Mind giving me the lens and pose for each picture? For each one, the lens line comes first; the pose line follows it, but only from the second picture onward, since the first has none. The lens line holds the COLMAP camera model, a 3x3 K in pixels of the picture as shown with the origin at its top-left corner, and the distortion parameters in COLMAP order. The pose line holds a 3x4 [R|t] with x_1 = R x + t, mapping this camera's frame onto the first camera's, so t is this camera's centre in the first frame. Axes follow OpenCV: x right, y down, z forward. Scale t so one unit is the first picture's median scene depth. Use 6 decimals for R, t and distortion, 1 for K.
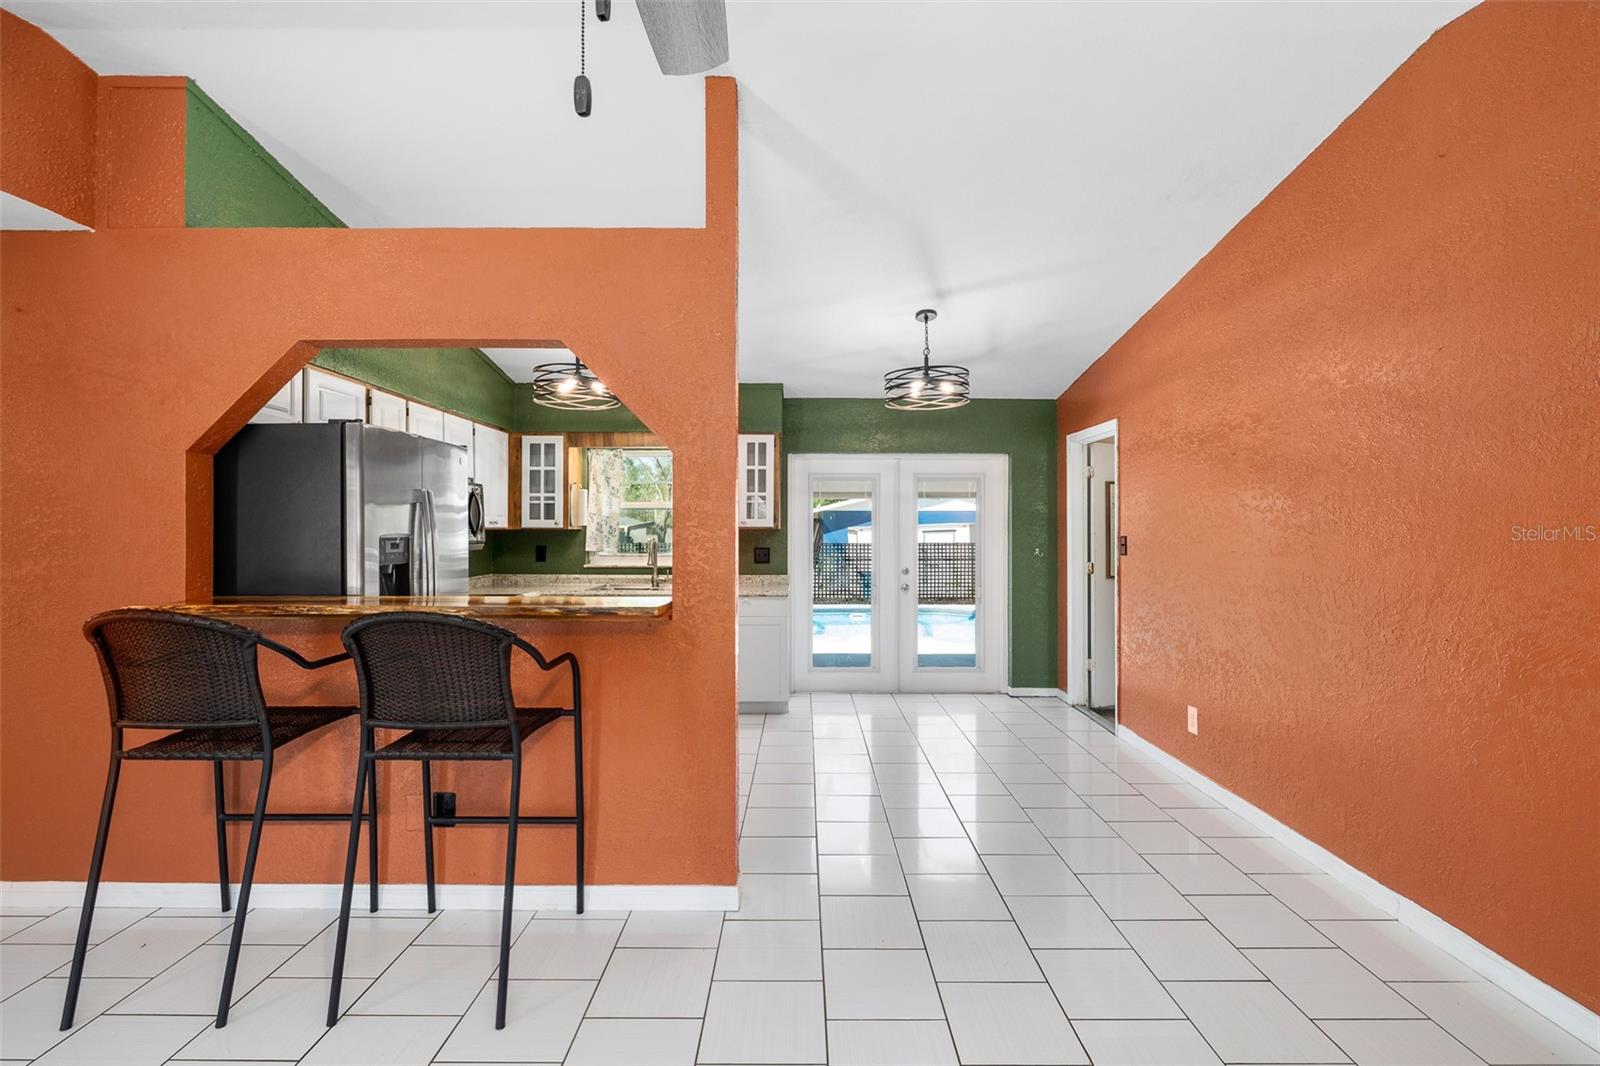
lens RADIAL K [[720.6, 0, 802.6], [0, 720.6, 527.3], [0, 0, 1]] dist [0.001254, 0.000604]
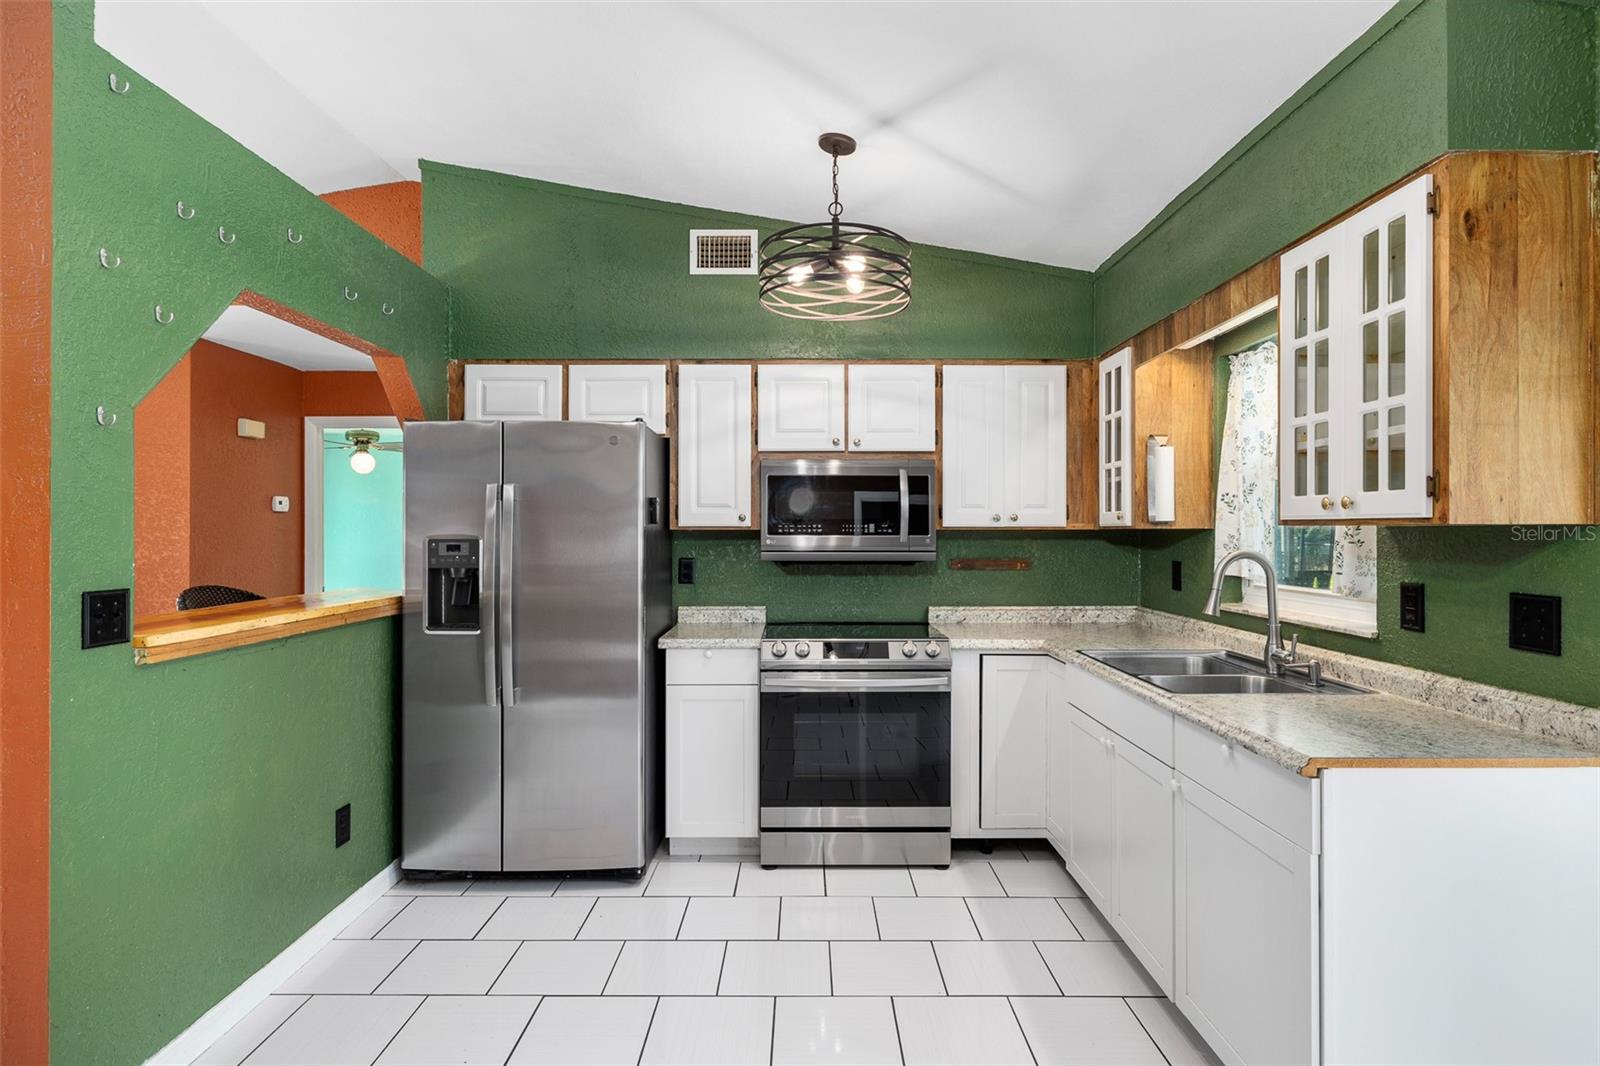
lens RADIAL K [[861.5, 0, 803.9], [0, 861.5, 530.3], [0, 0, 1]] dist [0.001239, 0.000363]
pose [[0.005620, -0.001558, -0.999983, 0.280332], [0.004672, 0.999988, -0.001532, 0.003706], [0.999973, -0.004664, 0.005627, 0.765590]]
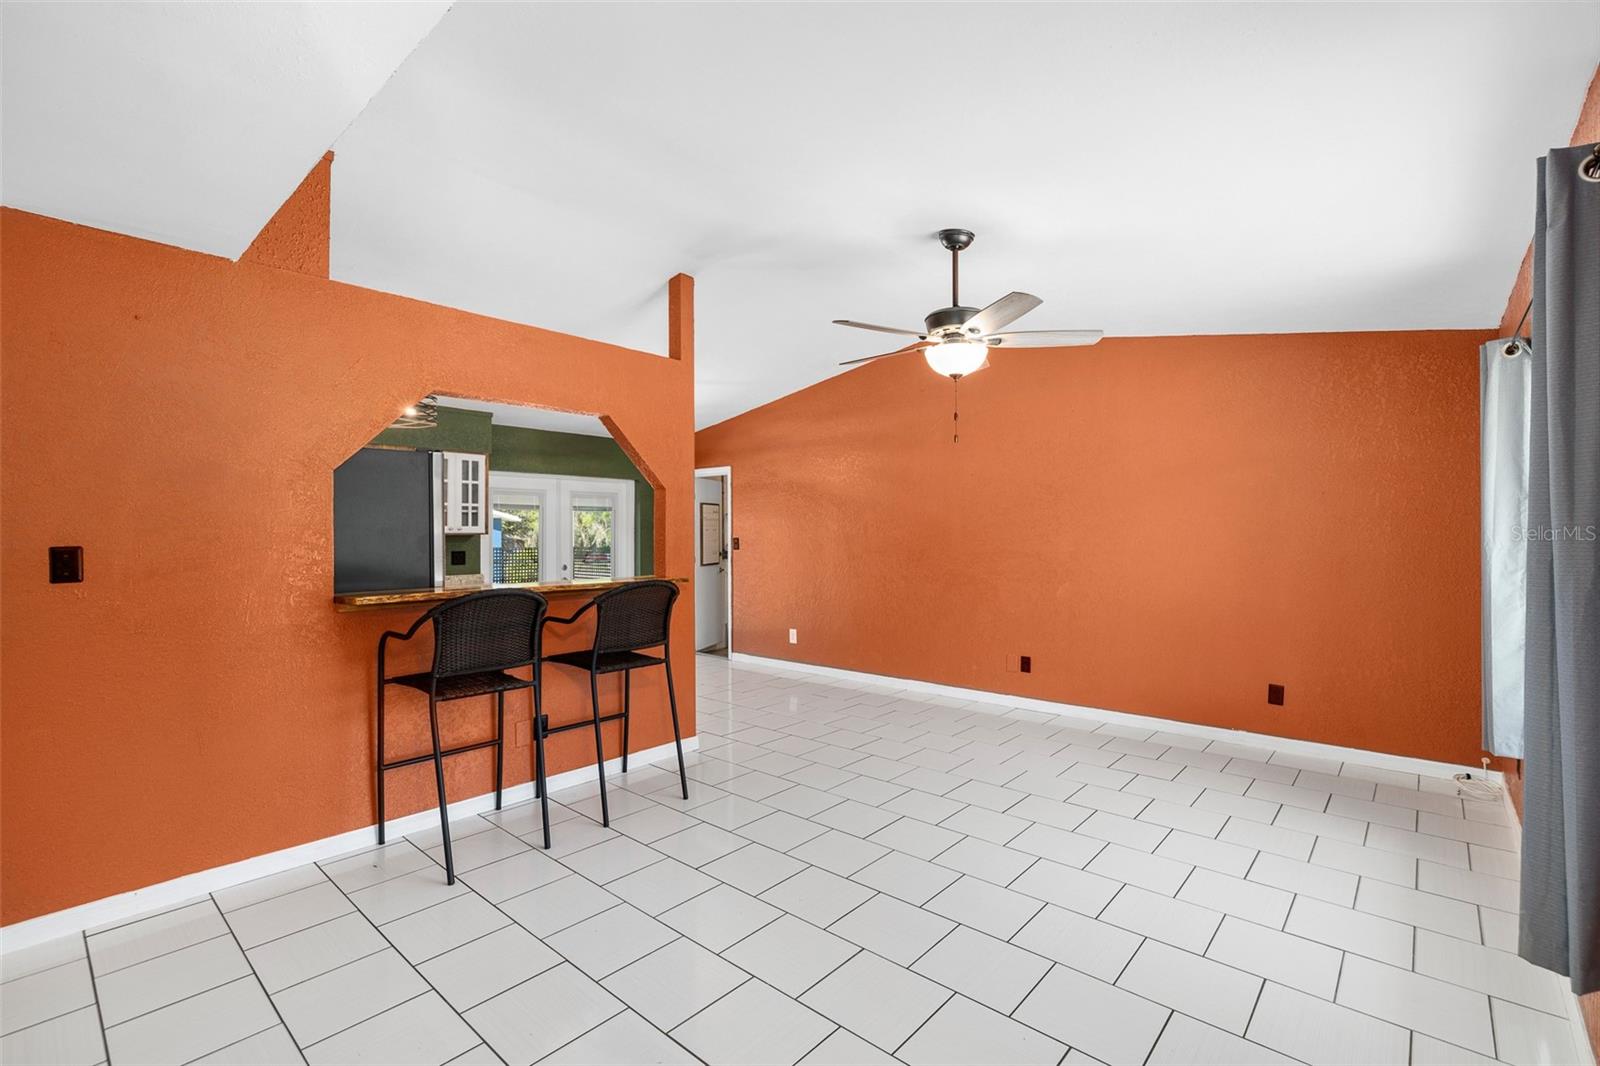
lens RADIAL K [[708.9, 0, 806.1], [0, 708.9, 530.3], [0, 0, 1]] dist [-0.027355, 0.000032]
pose [[0.657416, 0.000219, 0.753528, -0.565928], [0.001597, 0.999997, -0.001683, -0.002184], [-0.753526, 0.002310, 0.657414, -0.159055]]
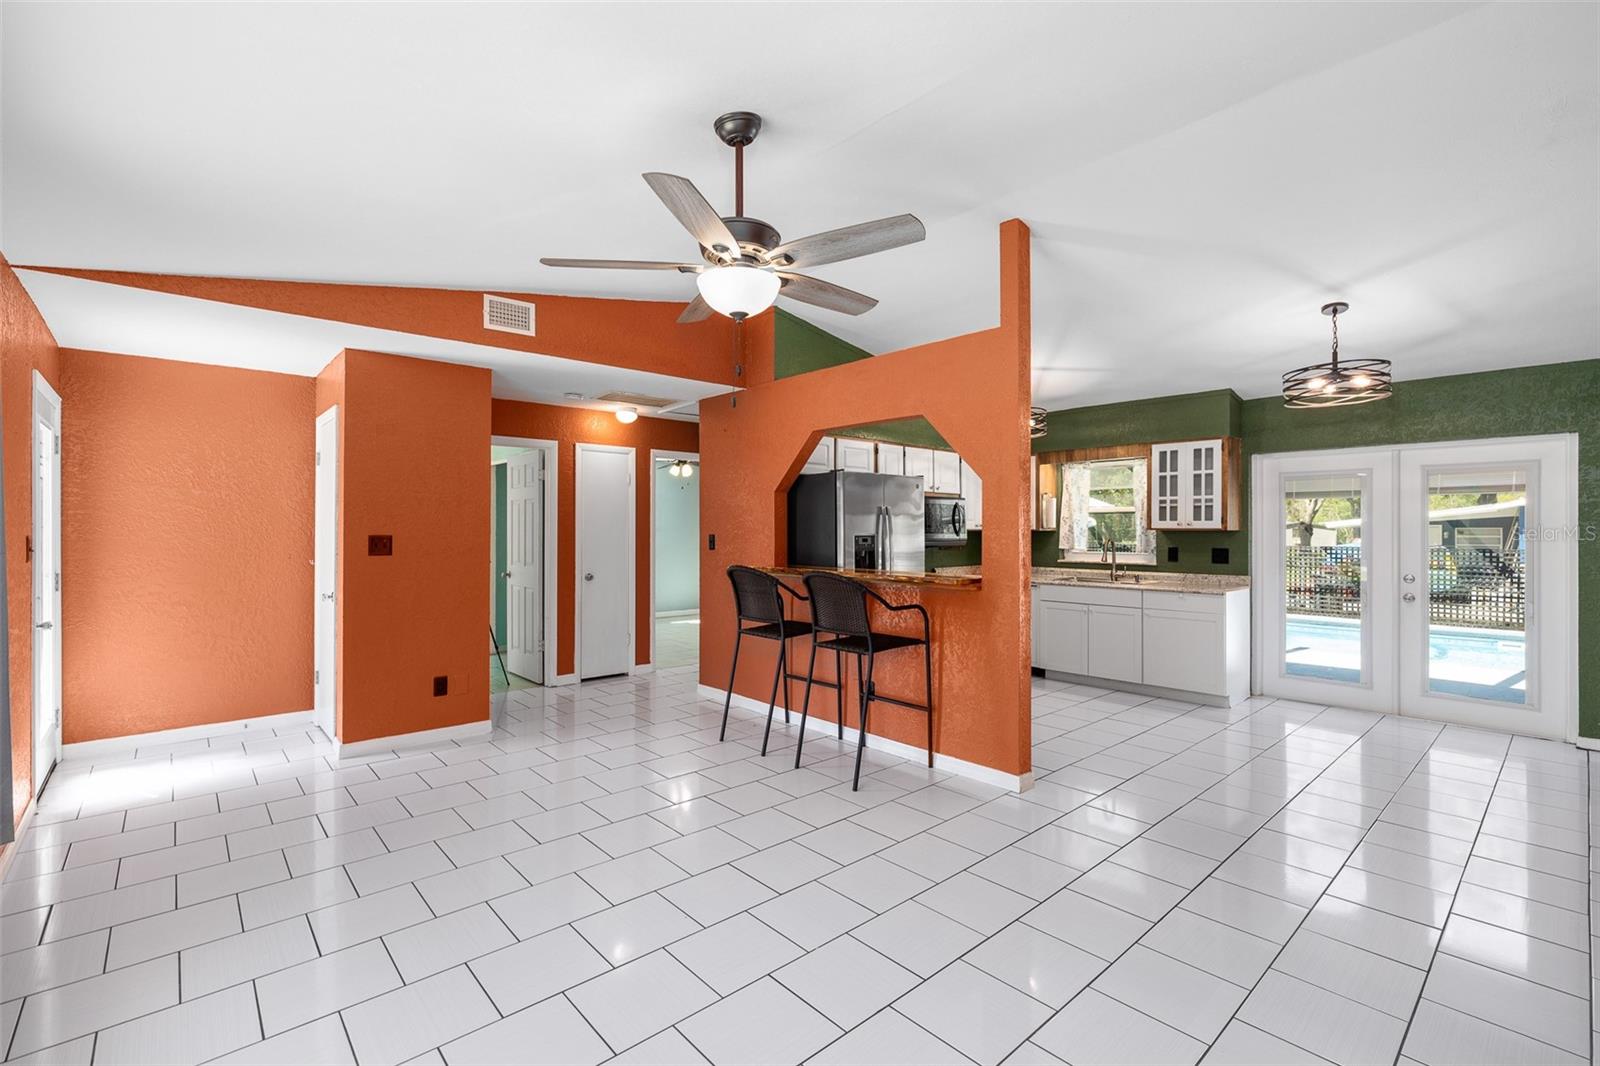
lens RADIAL K [[712.9, 0, 805.0], [0, 712.9, 531.1], [0, 0, 1]] dist [-0.000106, 0.000342]
pose [[0.673733, 0.000368, -0.738975, 0.313095], [0.001741, 0.999996, 0.002085, 0.000366], [0.738973, -0.002692, 0.673730, -0.129723]]
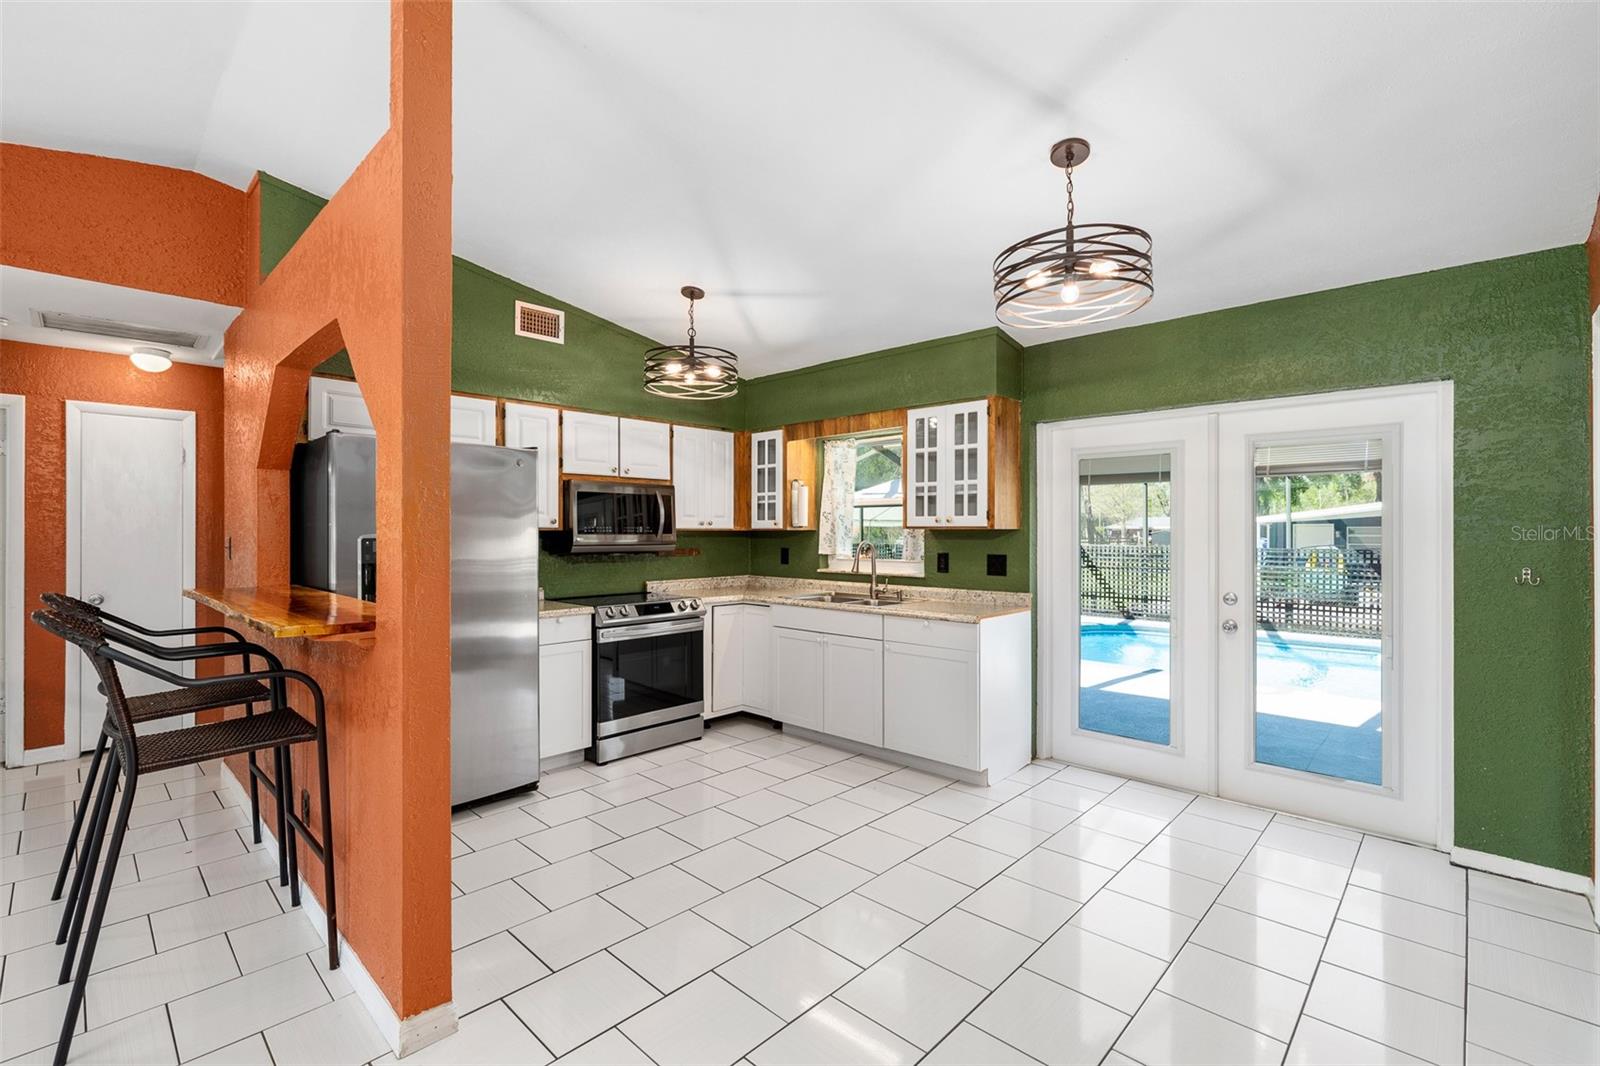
lens RADIAL K [[709.8, 0, 801.6], [0, 709.8, 532.6], [0, 0, 1]] dist [-0.003312, 0.000016]
pose [[0.726257, 0.000483, -0.687424, 0.315992], [0.003259, 0.999986, 0.004146, 0.002252], [0.687416, -0.005252, 0.726245, 0.352039]]
